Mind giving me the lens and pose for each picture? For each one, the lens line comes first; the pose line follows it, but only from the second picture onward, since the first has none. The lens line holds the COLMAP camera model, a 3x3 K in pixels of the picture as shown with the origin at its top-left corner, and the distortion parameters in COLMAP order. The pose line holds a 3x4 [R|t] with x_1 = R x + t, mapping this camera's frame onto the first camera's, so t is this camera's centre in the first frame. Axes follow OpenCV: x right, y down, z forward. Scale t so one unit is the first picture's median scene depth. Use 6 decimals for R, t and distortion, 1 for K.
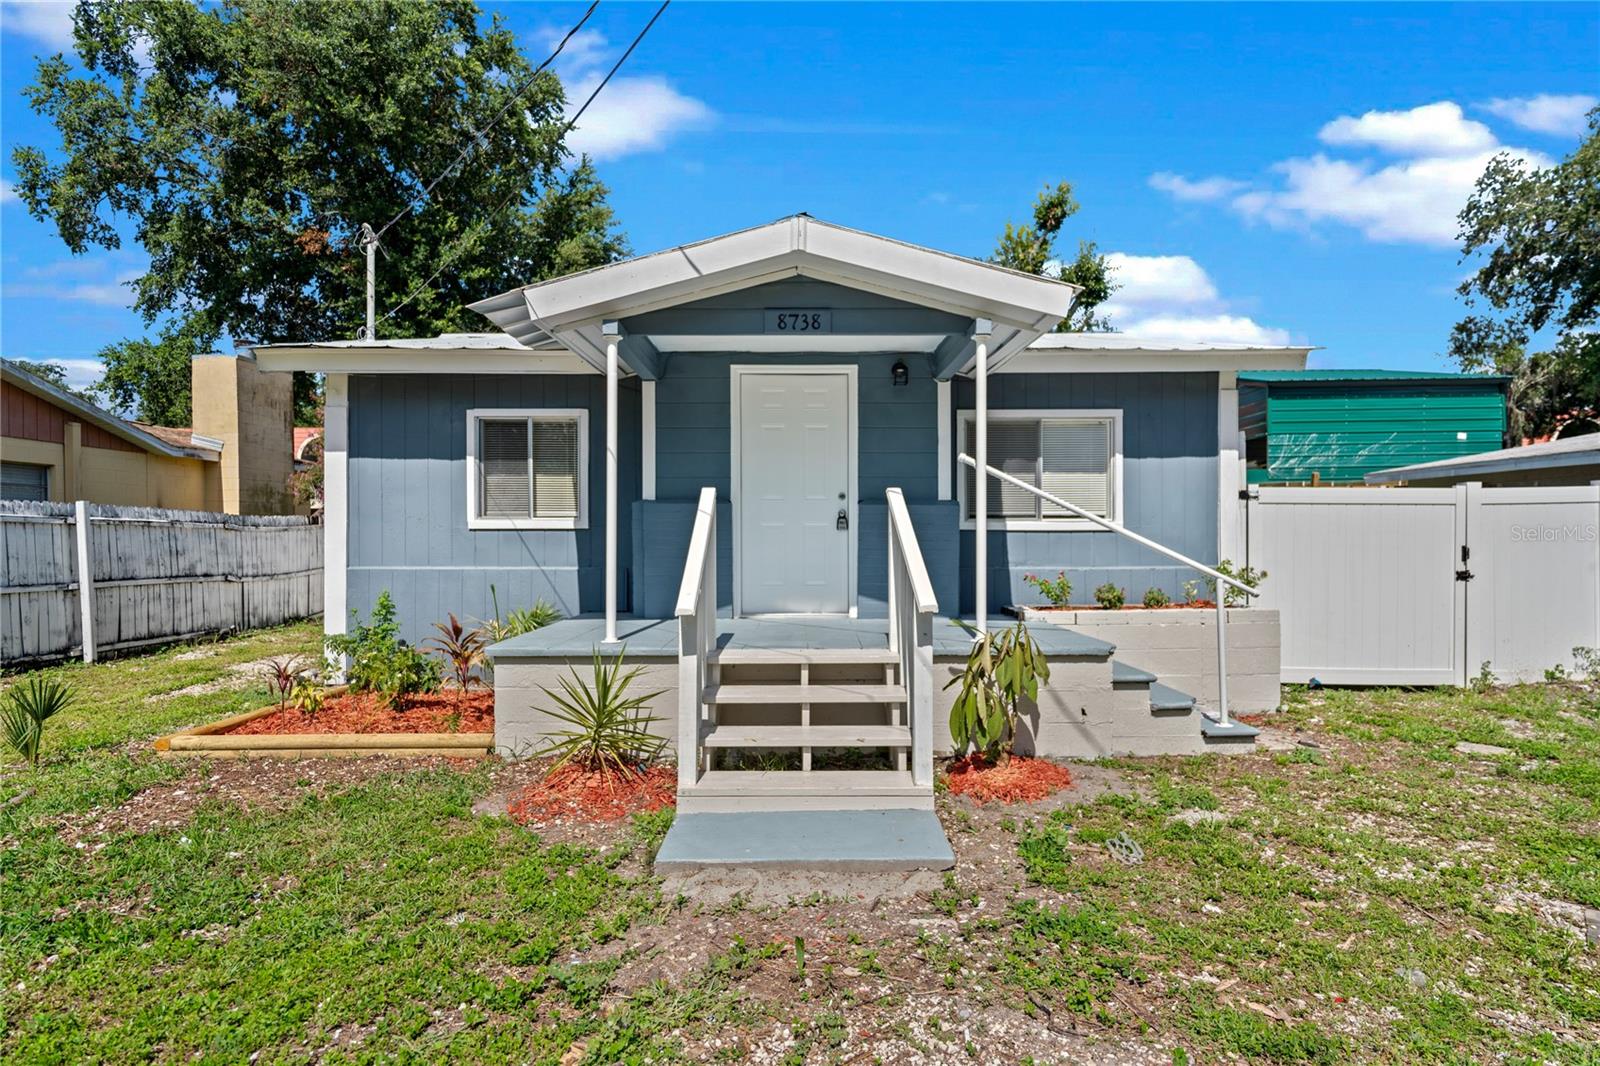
lens RADIAL K [[841.0, 0, 800.2], [0, 841.0, 534.3], [0, 0, 1]] dist [0.141986, 0.000116]
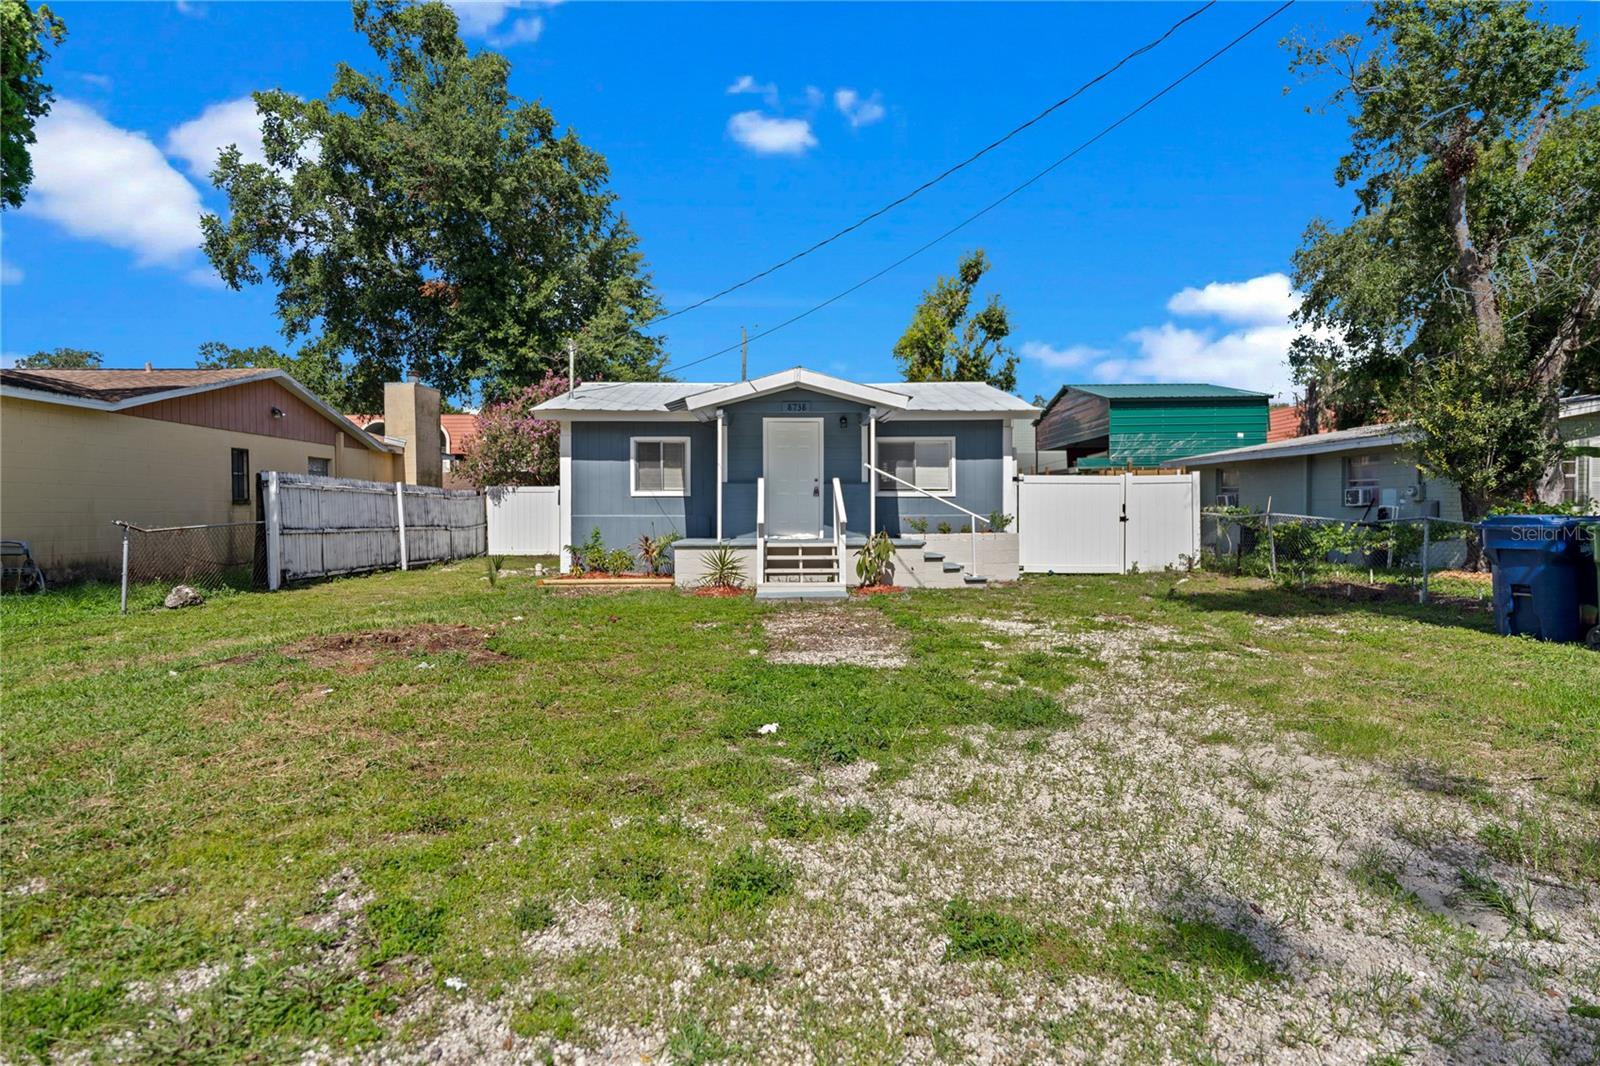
lens RADIAL K [[841.0, 0, 800.2], [0, 841.0, 534.3], [0, 0, 1]] dist [0.141986, 0.000116]
pose [[0.999787, -0.002604, 0.020497, -0.027345], [0.002027, 0.999603, 0.028108, 0.024811], [-0.020562, -0.028061, 0.999395, -0.887717]]
